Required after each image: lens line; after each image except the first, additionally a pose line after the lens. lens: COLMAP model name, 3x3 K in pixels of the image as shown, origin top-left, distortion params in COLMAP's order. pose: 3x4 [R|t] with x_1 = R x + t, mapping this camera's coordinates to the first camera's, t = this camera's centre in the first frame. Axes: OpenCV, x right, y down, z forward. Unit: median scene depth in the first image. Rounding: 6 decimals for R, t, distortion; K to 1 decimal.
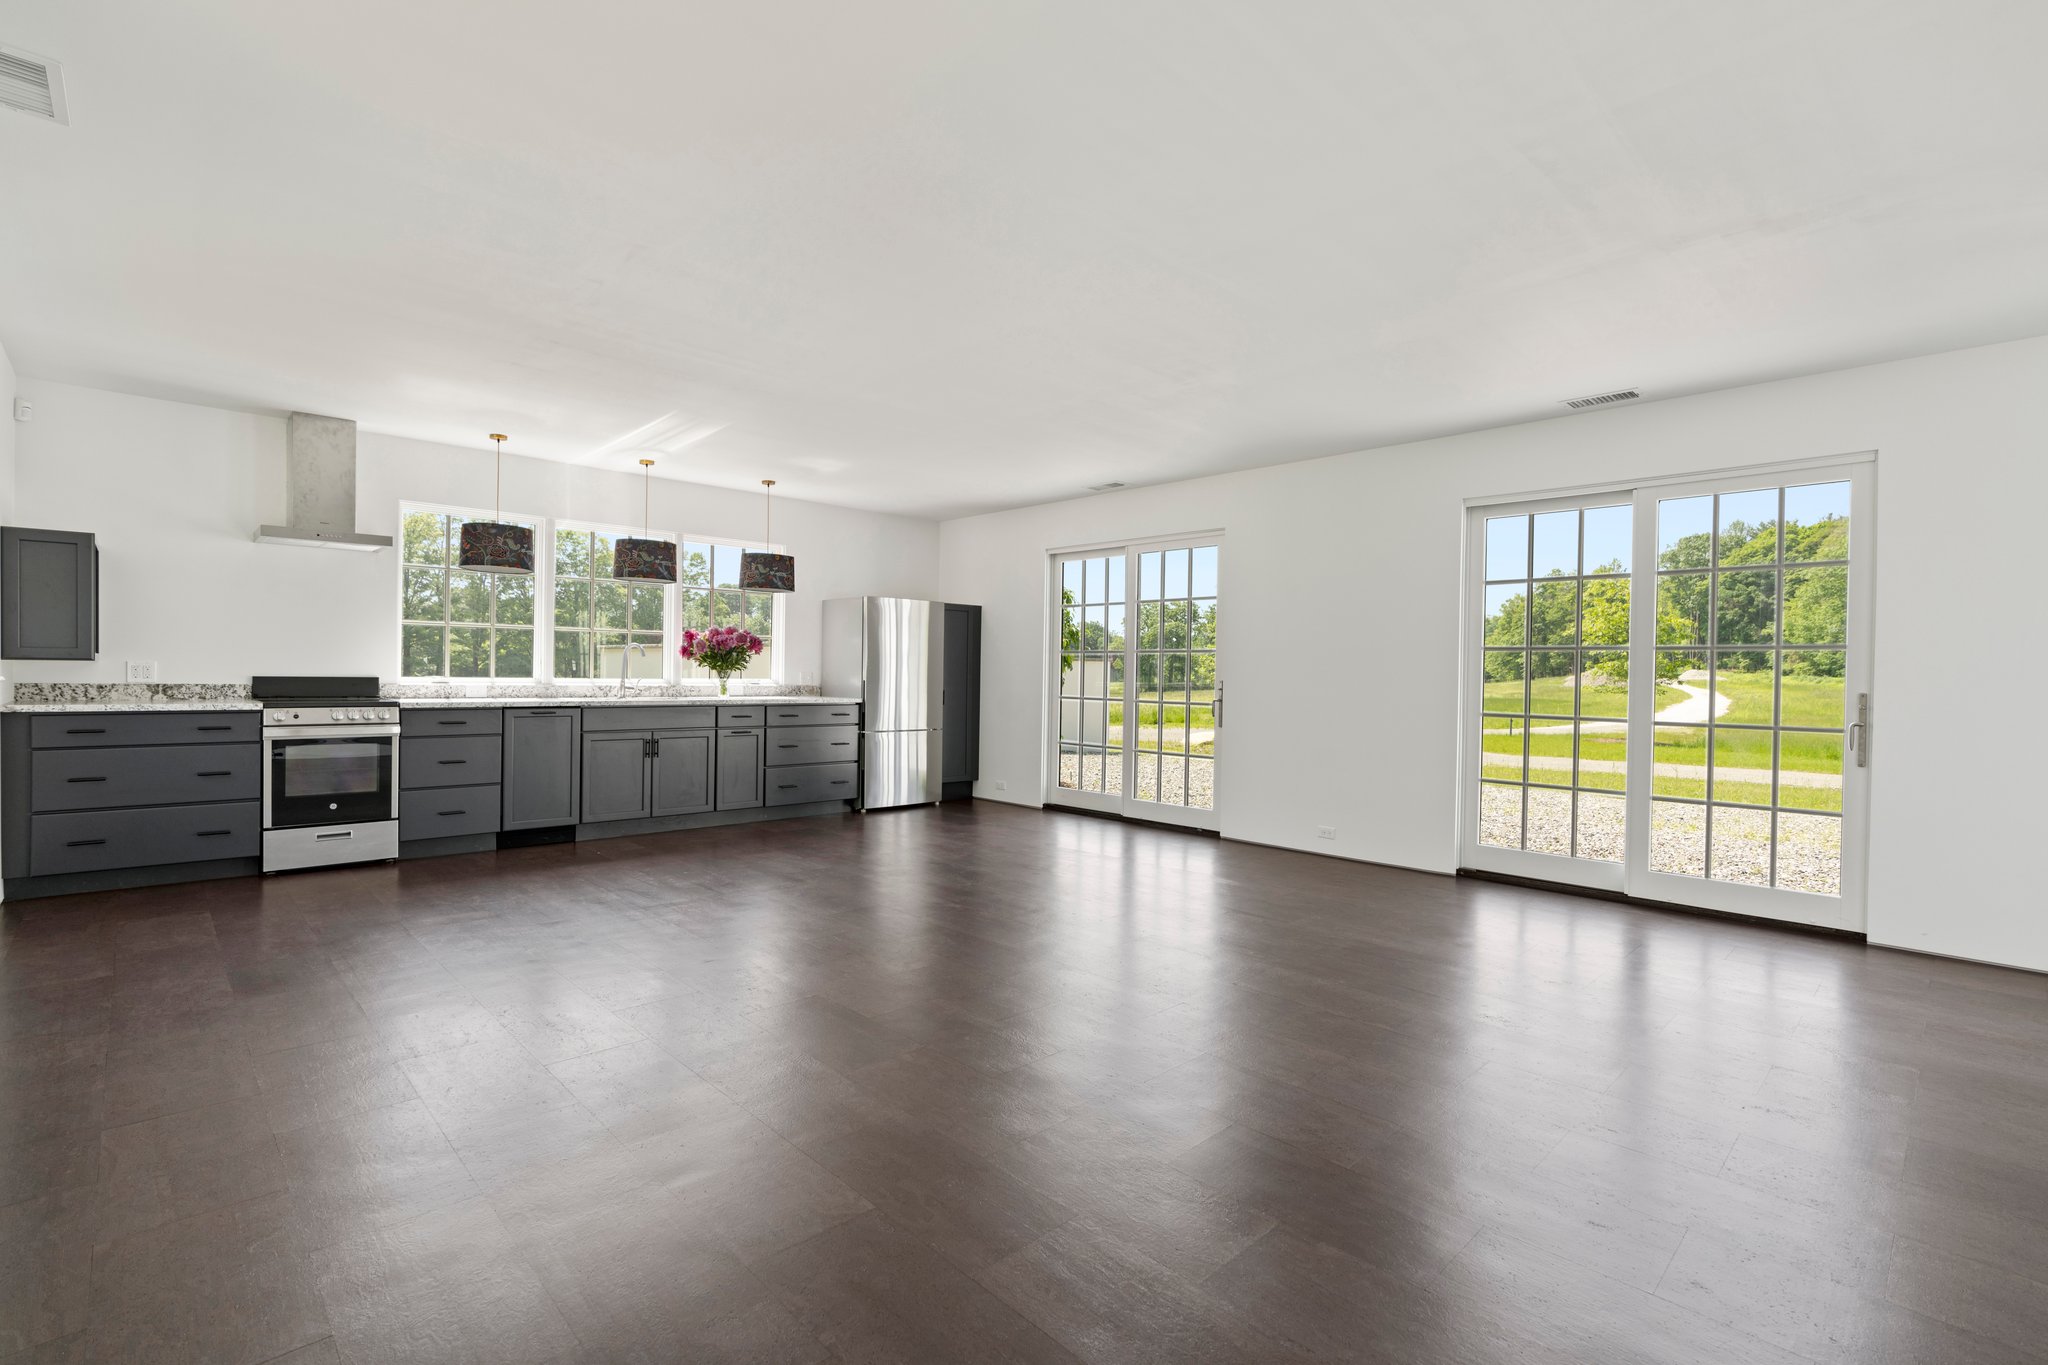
lens RADIAL K [[953.9, 0, 1022.9], [0, 953.9, 685.6], [0, 0, 1]] dist [0.015647, 0.000636]
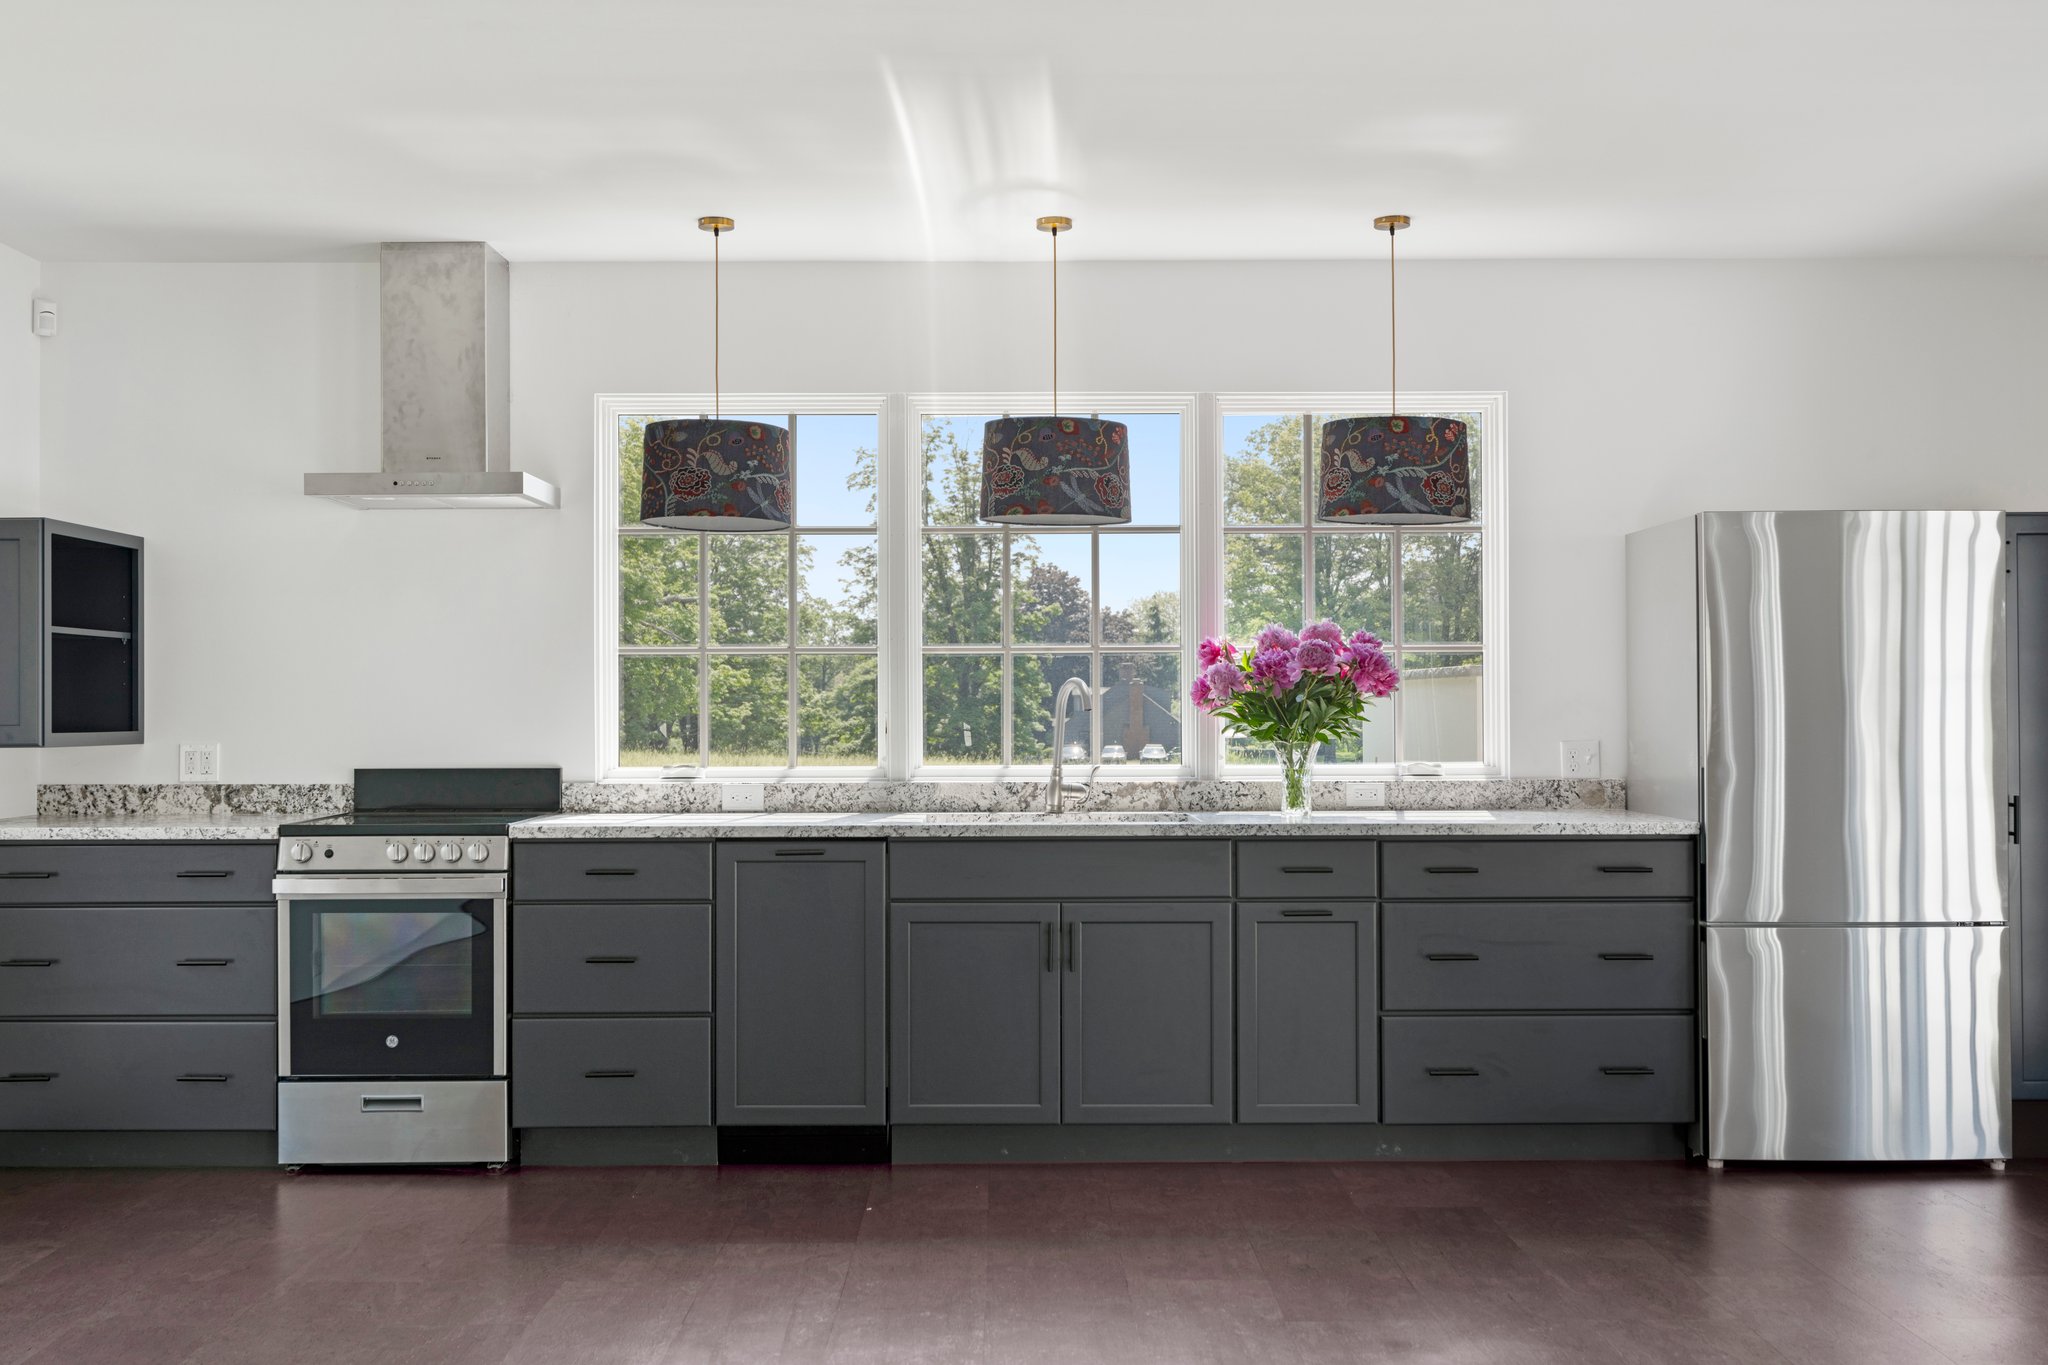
lens RADIAL K [[2083.6, 0, 1024.0], [0, 2083.6, 676.9], [0, 0, 1]] dist [0.021495, 0.000000]
pose [[0.722899, -0.028141, -0.690380, 0.219583], [0.005130, 0.999361, -0.035364, -0.016672], [0.690934, 0.022023, 0.722582, 0.421239]]
